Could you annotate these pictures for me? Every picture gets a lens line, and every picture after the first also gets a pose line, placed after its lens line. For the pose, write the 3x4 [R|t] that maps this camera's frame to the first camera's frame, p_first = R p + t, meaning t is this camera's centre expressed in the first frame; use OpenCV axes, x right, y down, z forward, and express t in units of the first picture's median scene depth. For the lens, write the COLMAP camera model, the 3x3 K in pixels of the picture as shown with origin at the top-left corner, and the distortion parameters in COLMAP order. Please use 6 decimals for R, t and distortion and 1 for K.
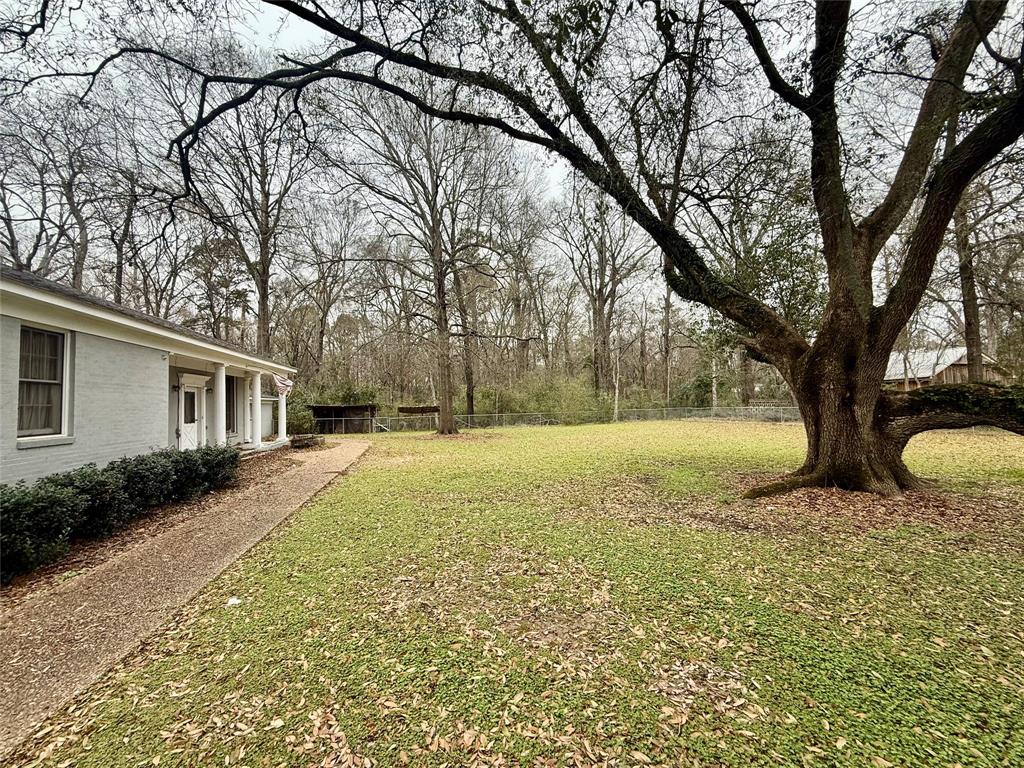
lens RADIAL K [[406.6, 0, 507.7], [0, 406.6, 382.6], [0, 0, 1]] dist [-0.000822, 0.000248]
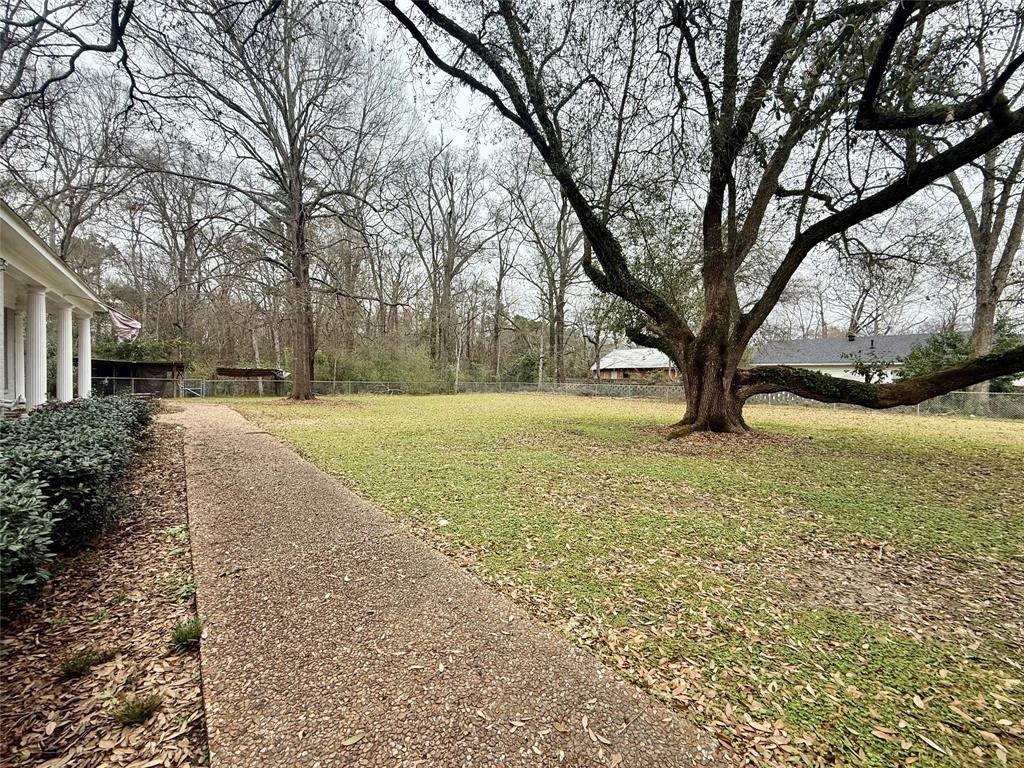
lens RADIAL K [[406.6, 0, 510.8], [0, 406.6, 383.8], [0, 0, 1]] dist [-0.000822, 0.000248]
pose [[0.893886, 0.037732, 0.446704, -0.238578], [-0.067639, 0.996396, 0.051188, 0.025050], [-0.443162, -0.075971, 0.893216, -0.003887]]
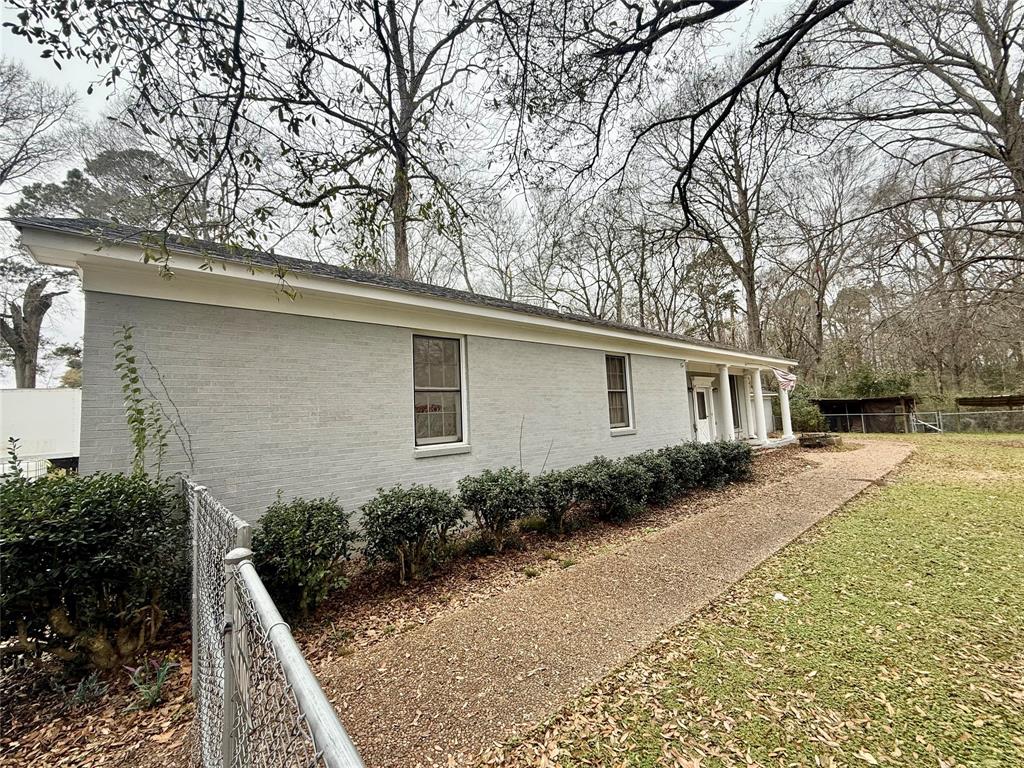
lens RADIAL K [[406.6, 0, 510.2], [0, 406.6, 383.5], [0, 0, 1]] dist [-0.000822, 0.000248]
pose [[0.463688, -0.067922, -0.883391, -0.010906], [0.080236, 0.996179, -0.034479, -0.004306], [0.882358, -0.054892, 0.467366, -0.012622]]
